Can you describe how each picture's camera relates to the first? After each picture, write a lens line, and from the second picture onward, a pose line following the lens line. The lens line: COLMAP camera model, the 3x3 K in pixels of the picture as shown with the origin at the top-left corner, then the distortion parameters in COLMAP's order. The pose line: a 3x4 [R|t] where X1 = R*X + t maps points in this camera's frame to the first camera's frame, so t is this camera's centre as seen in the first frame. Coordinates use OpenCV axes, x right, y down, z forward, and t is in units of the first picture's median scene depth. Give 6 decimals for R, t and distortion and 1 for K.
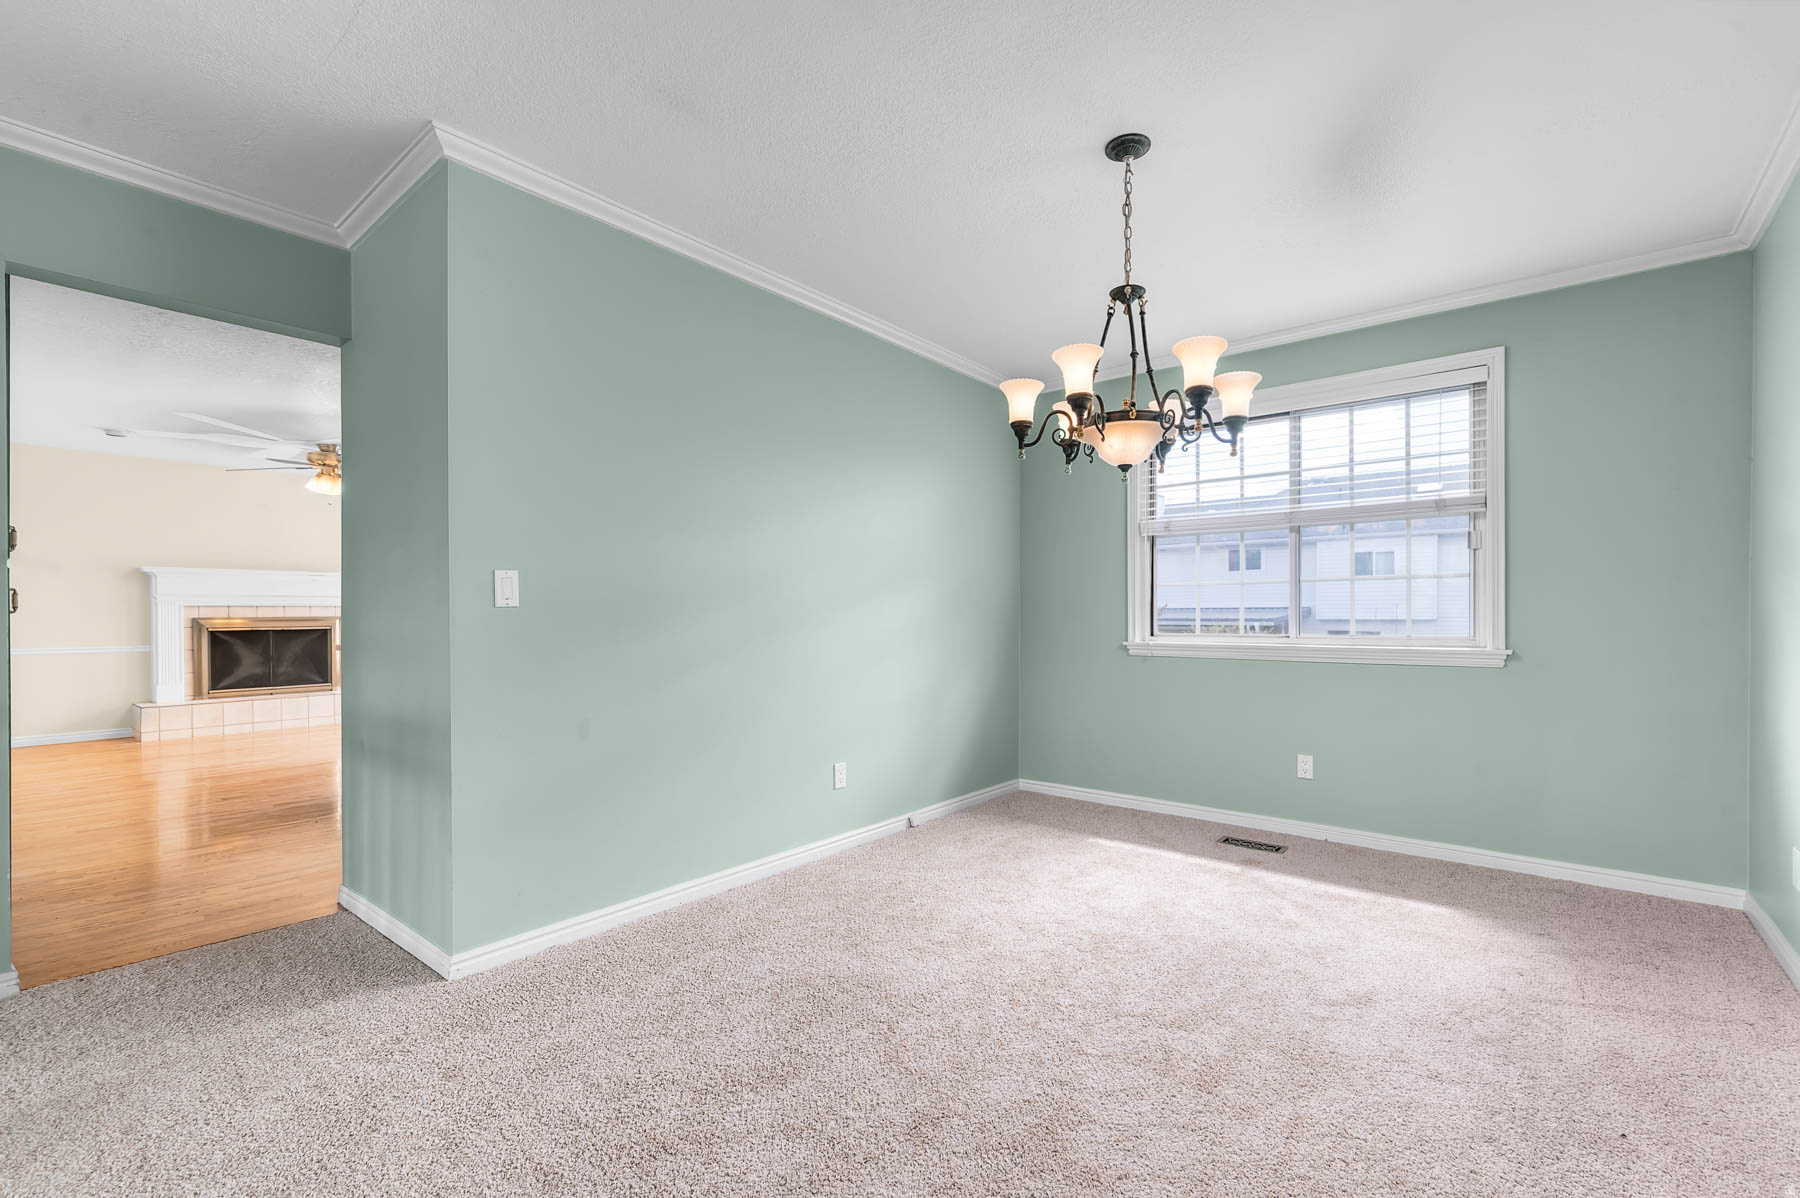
lens RADIAL K [[770.8, 0, 900.0], [0, 770.8, 599.0], [0, 0, 1]] dist [0.002392, 0.000590]
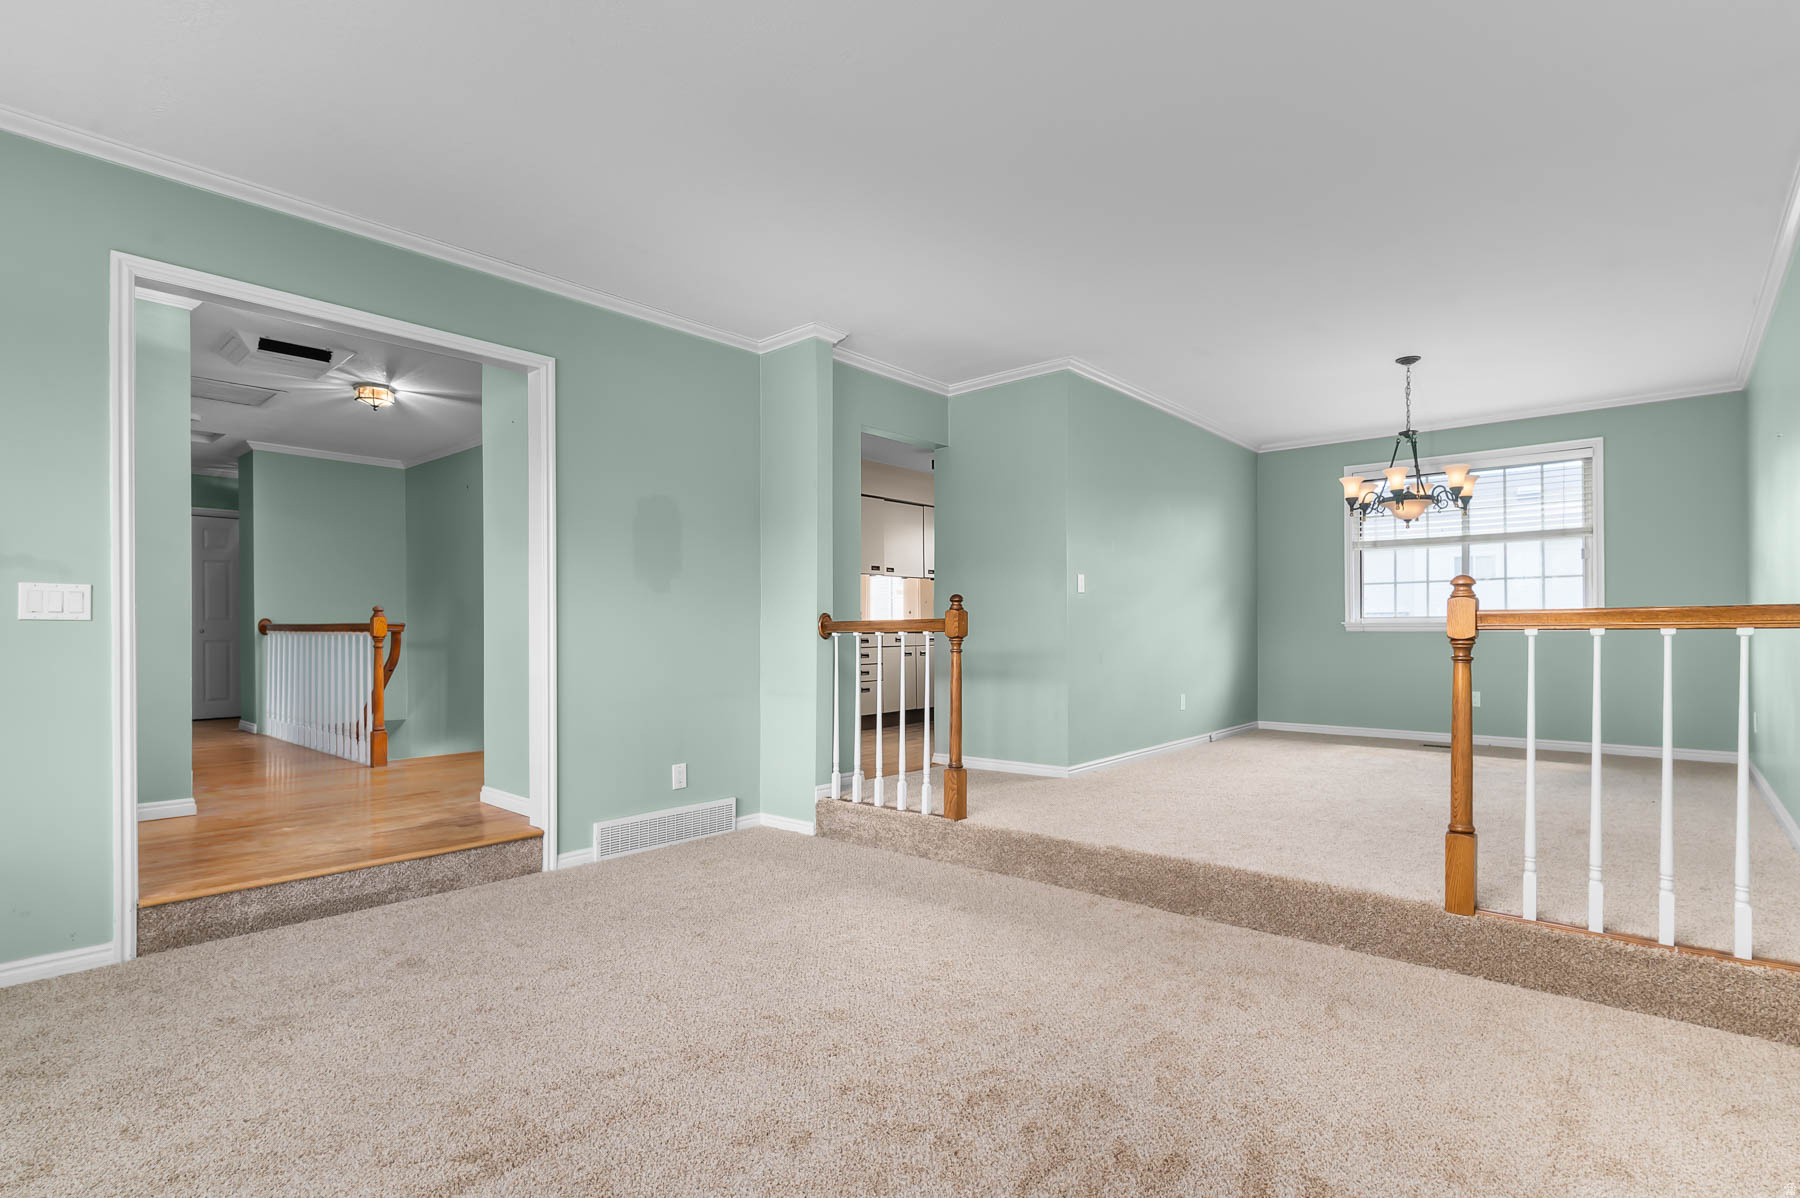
lens RADIAL K [[866.0, 0, 896.9], [0, 866.0, 623.1], [0, 0, 1]] dist [-0.001327, -0.000870]
pose [[0.999433, -0.001660, -0.033630, -0.641696], [0.002096, 0.999914, 0.012931, 0.042771], [0.033606, -0.012994, 0.999351, -0.868425]]
